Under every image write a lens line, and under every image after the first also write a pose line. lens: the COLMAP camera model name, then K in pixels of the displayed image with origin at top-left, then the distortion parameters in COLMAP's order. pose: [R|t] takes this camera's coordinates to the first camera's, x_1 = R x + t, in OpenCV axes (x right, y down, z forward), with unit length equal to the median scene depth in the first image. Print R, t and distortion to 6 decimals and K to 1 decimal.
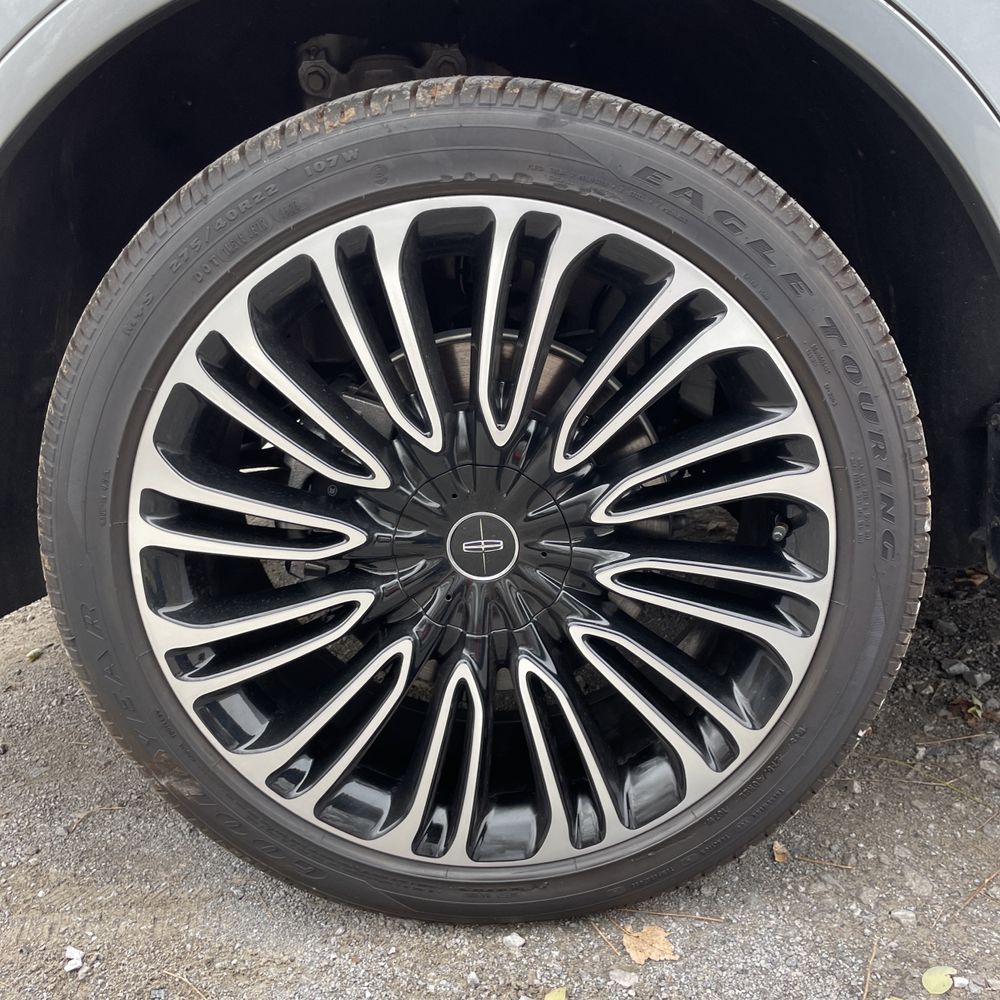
lens RADIAL K [[1018.0, 0, 506.3], [0, 1018.0, 484.5], [0, 0, 1]] dist [0.029769, 0.000000]
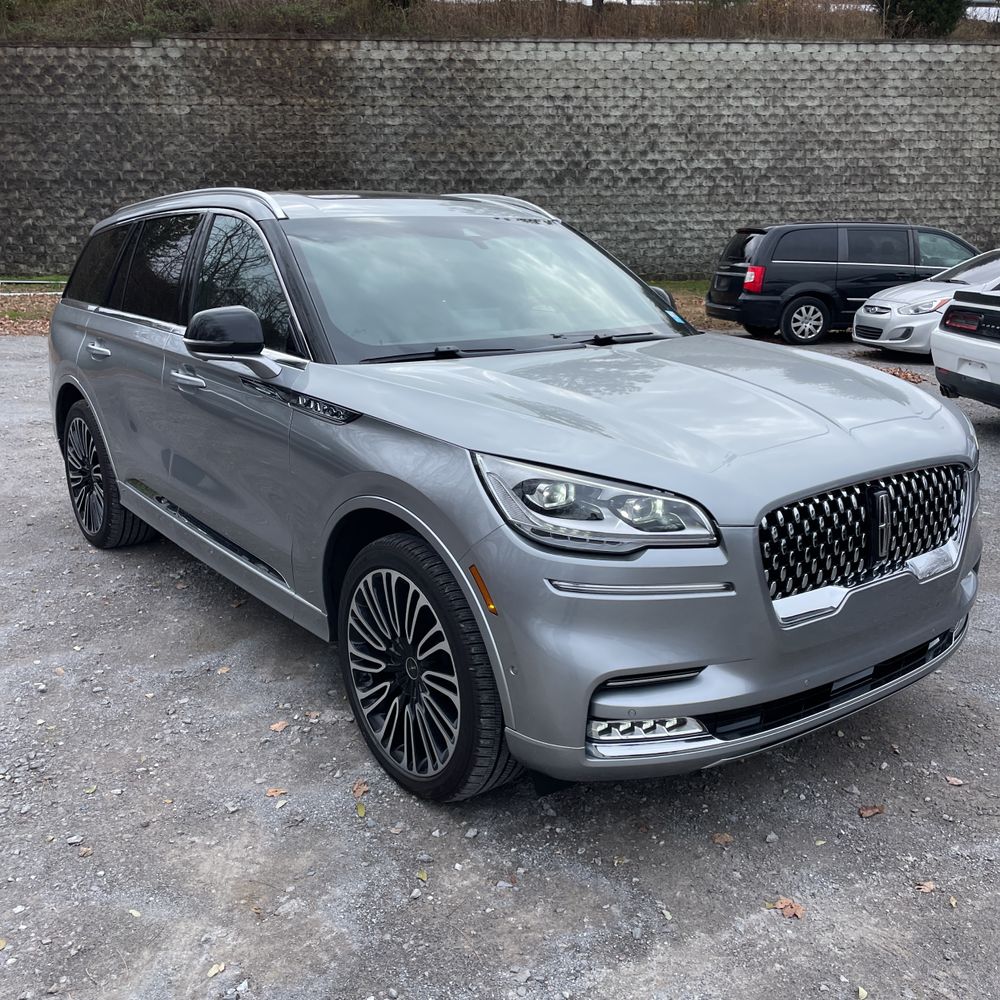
lens RADIAL K [[1018.0, 0, 492.9], [0, 1018.0, 499.7], [0, 0, 1]] dist [0.029769, 0.000000]
pose [[0.618642, 0.360542, -0.698063, 2.262033], [-0.313830, 0.927929, 0.201142, -1.201166], [0.720273, 0.094638, 0.687205, -1.114488]]
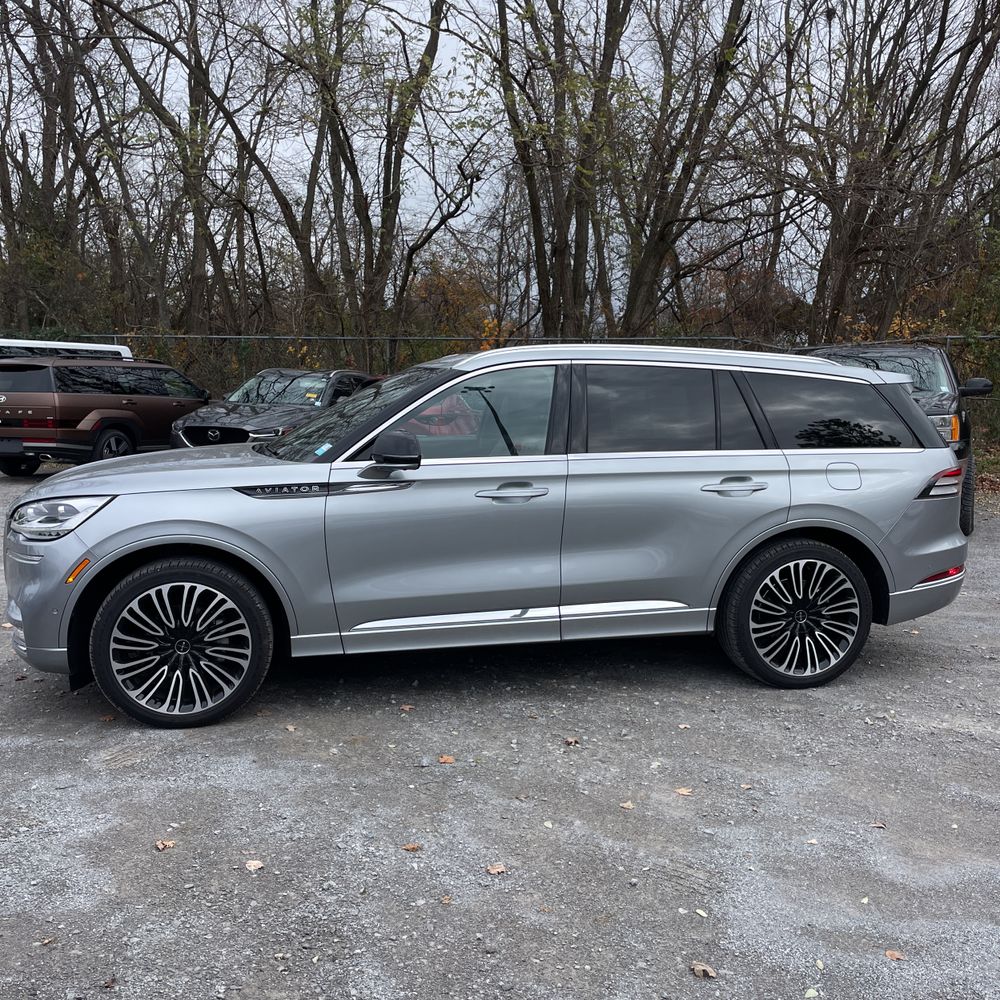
lens RADIAL K [[1018.0, 0, 510.2], [0, 1018.0, 502.6], [0, 0, 1]] dist [0.029769, 0.000000]
pose [[0.967518, 0.005367, 0.252744, 0.271544], [0.034687, 0.987500, -0.153755, 0.195728], [-0.250410, 0.157528, 0.955238, -4.488460]]
